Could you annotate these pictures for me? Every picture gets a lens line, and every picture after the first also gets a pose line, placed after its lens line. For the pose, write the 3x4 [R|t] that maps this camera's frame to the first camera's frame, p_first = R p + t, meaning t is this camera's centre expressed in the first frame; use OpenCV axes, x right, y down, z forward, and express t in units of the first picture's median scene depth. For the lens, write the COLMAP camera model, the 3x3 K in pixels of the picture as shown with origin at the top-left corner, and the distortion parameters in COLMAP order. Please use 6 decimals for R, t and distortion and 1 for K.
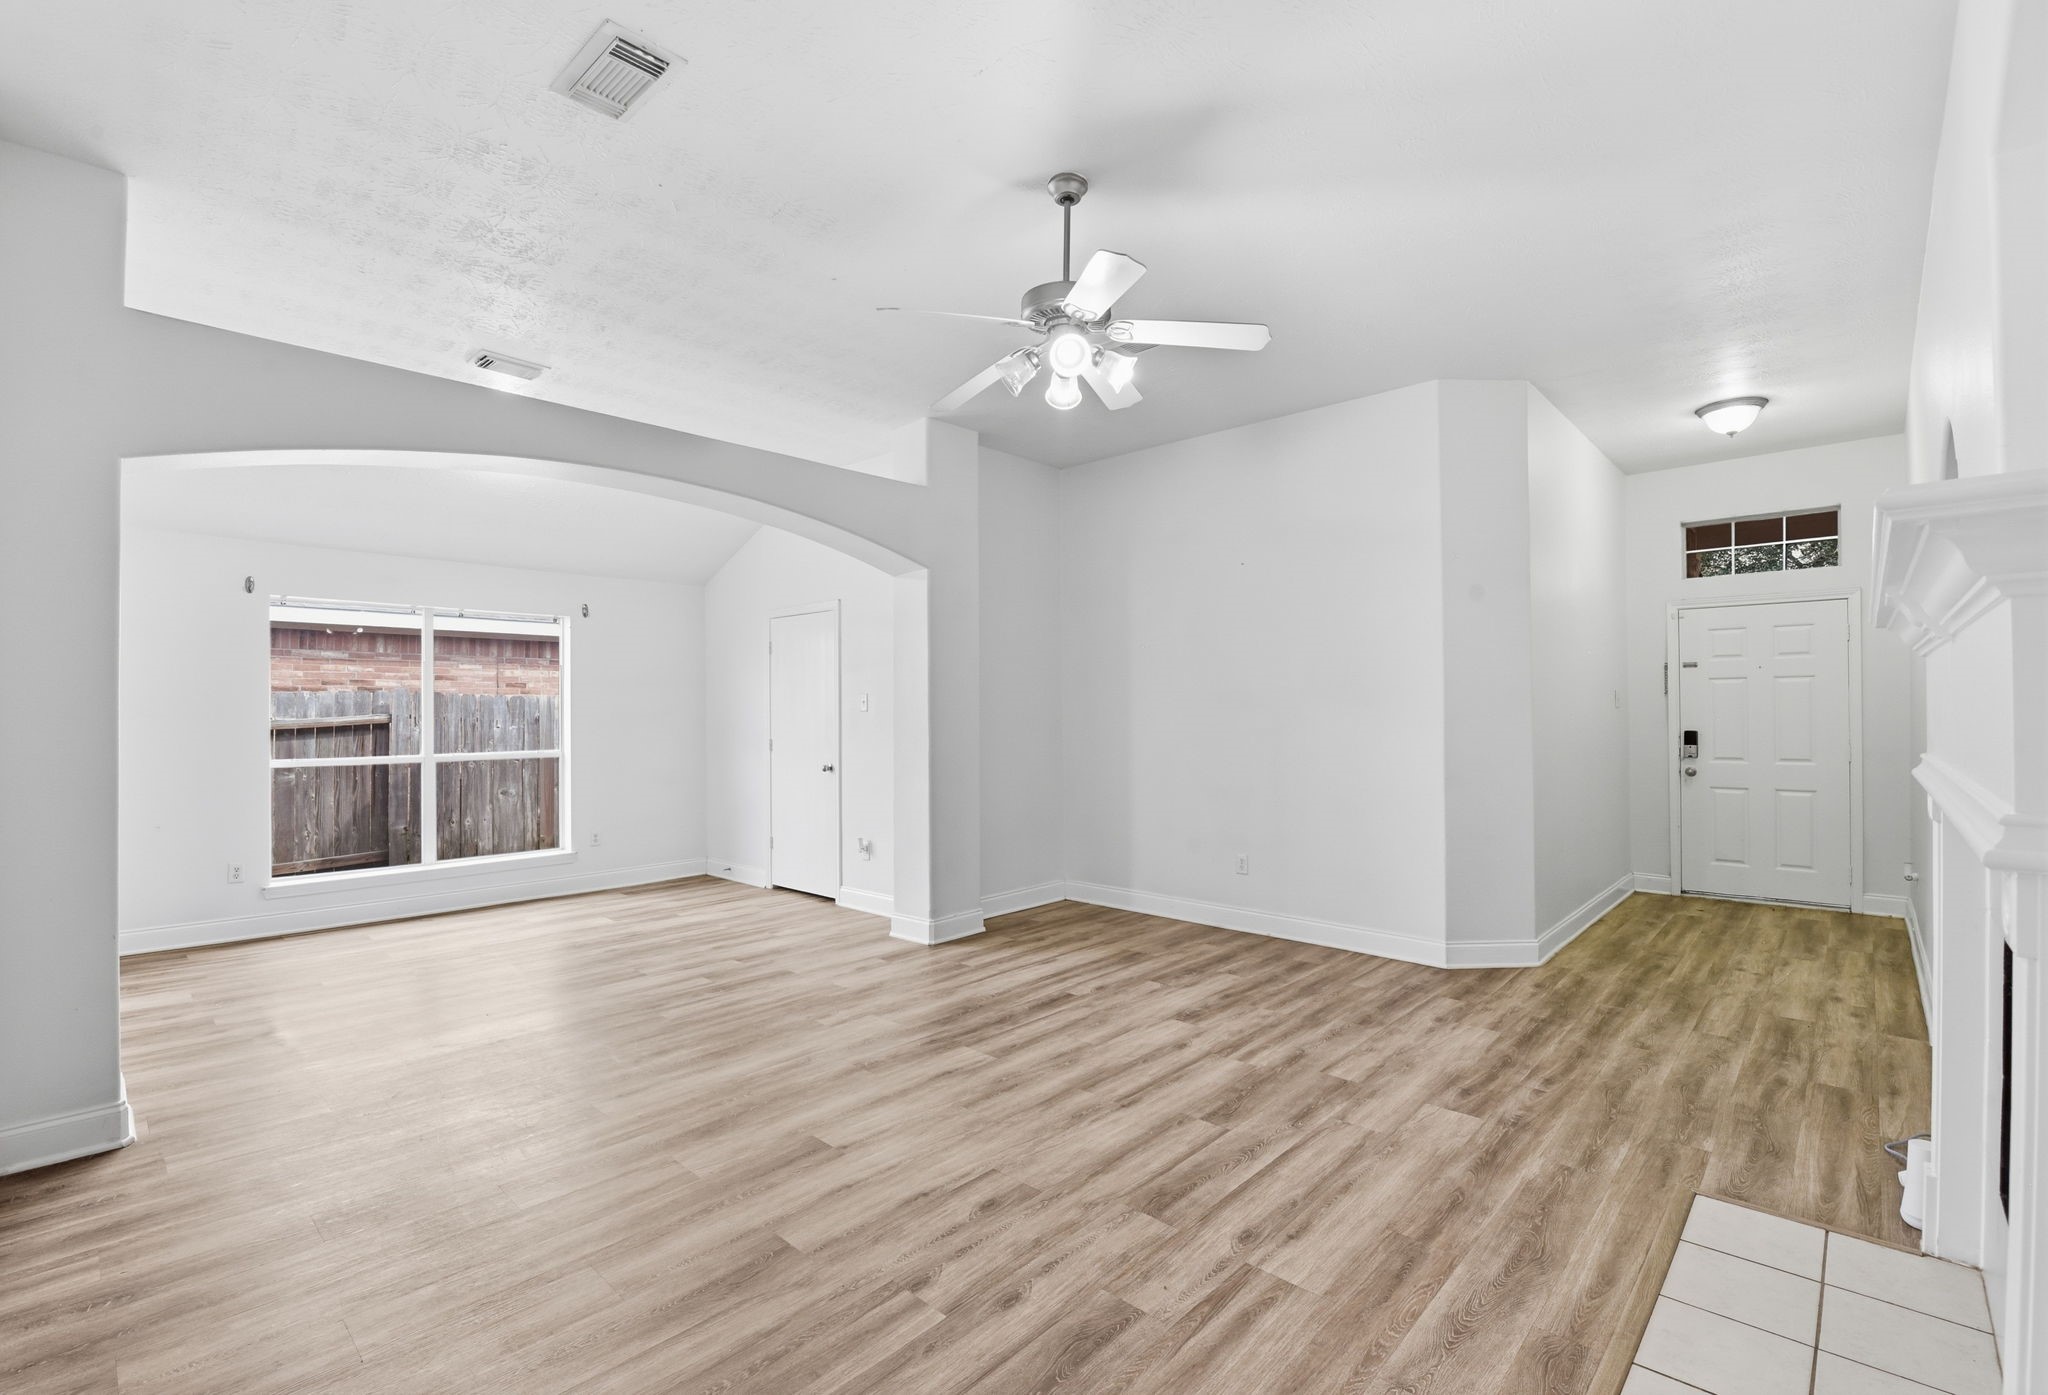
lens RADIAL K [[900.2, 0, 1009.4], [0, 900.2, 706.8], [0, 0, 1]] dist [-0.002322, -0.008653]
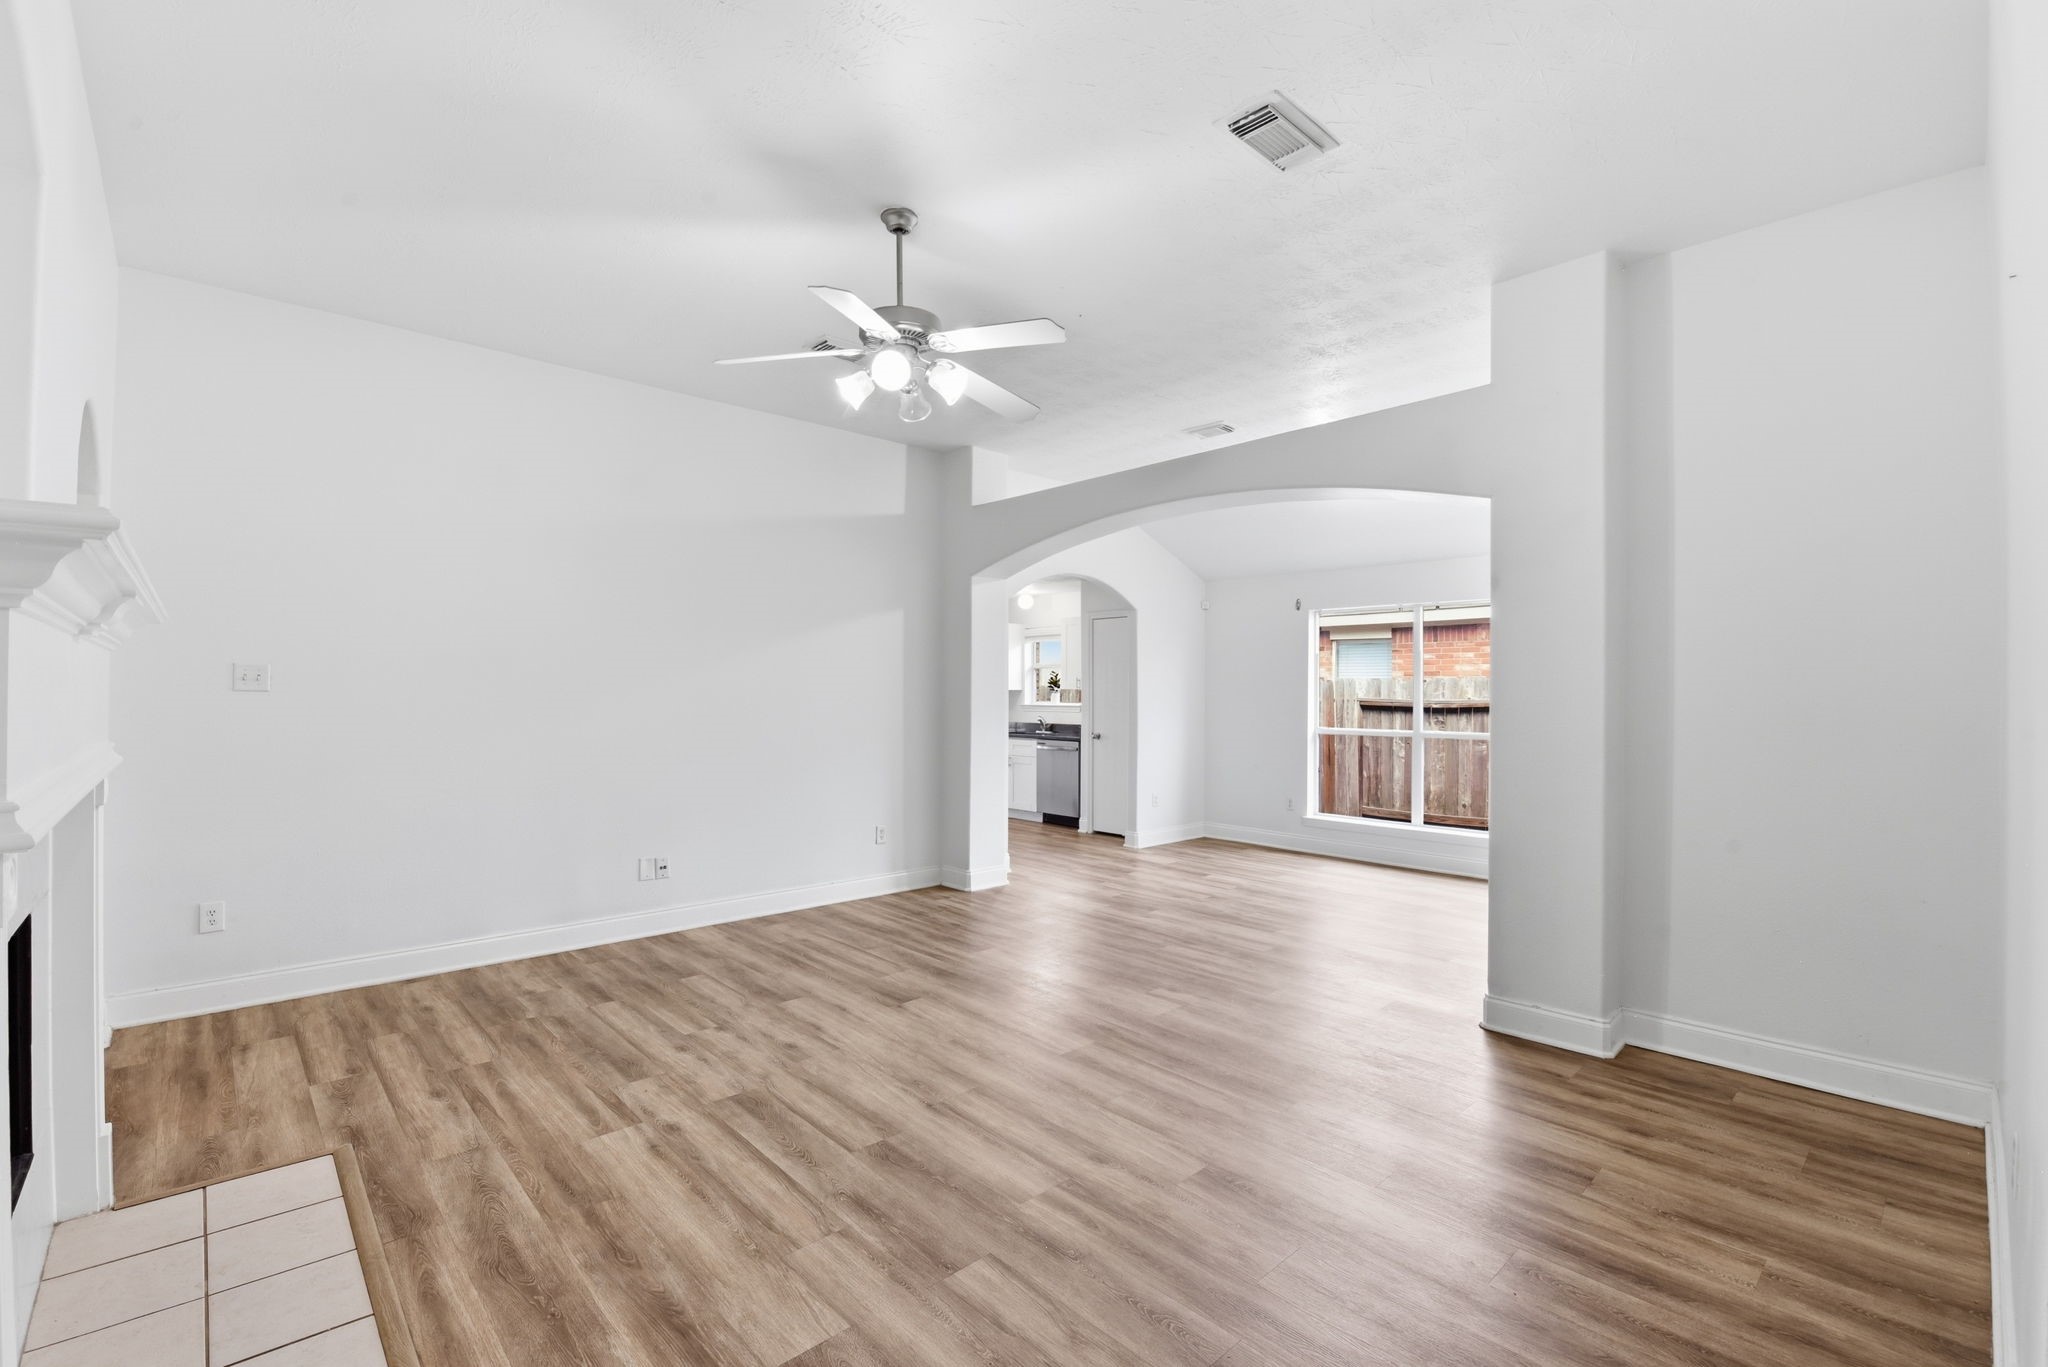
lens RADIAL K [[893.2, 0, 1033.3], [0, 893.2, 689.9], [0, 0, 1]] dist [0.000475, -0.009614]
pose [[-0.053870, 0.004491, -0.998538, 0.894830], [0.000327, 0.999990, 0.004480, -0.007830], [0.998548, -0.000085, -0.053871, 0.961530]]
